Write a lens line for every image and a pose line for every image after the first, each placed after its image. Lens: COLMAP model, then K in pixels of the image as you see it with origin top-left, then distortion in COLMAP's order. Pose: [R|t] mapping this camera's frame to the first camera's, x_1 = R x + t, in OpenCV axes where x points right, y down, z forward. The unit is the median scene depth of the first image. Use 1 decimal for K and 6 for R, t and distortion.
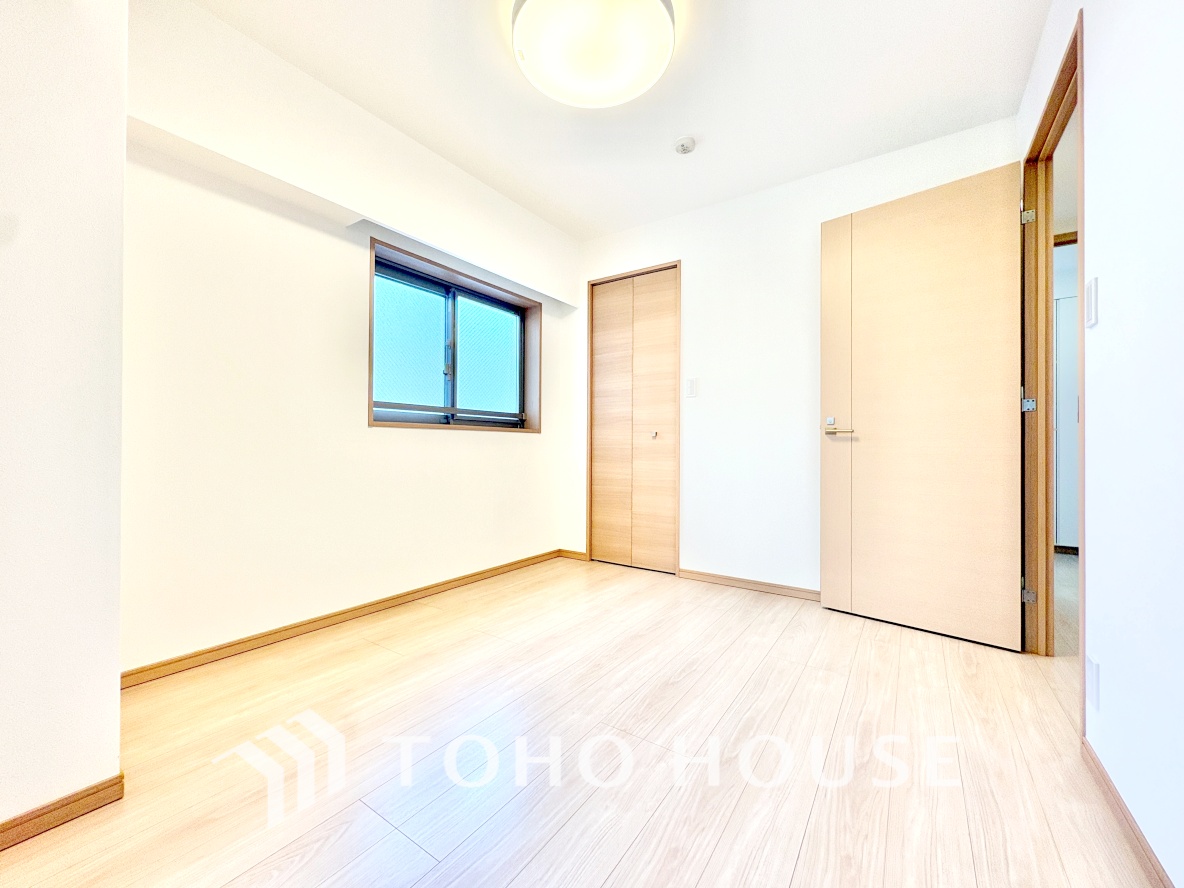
lens RADIAL K [[469.1, 0, 592.3], [0, 469.1, 441.2], [0, 0, 1]] dist [0.000471, 0.000312]
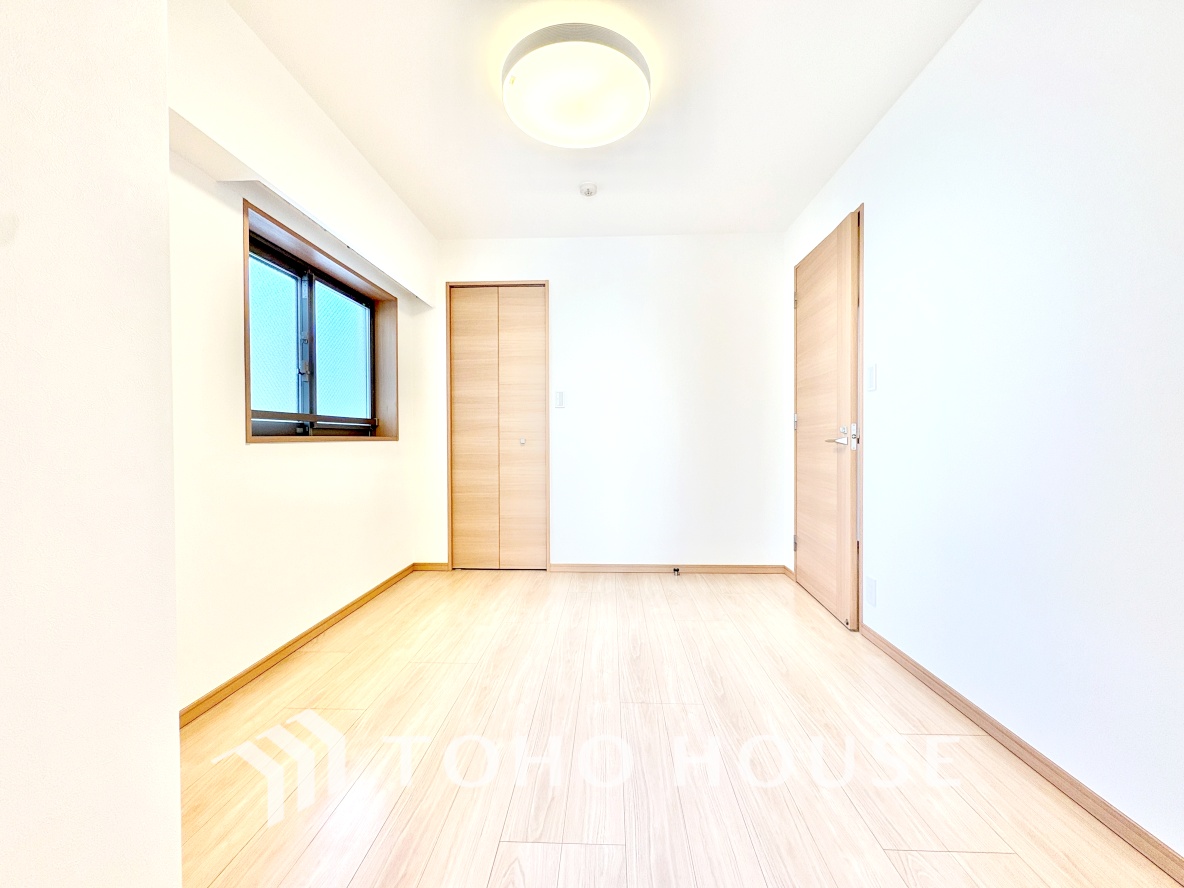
lens RADIAL K [[469.1, 0, 591.4], [0, 469.1, 441.0], [0, 0, 1]] dist [0.000471, 0.000312]
pose [[0.849280, -0.014014, 0.527756, -0.294572], [0.004067, 0.999792, 0.020003, -0.035975], [-0.527927, -0.014842, 0.849160, 0.022904]]
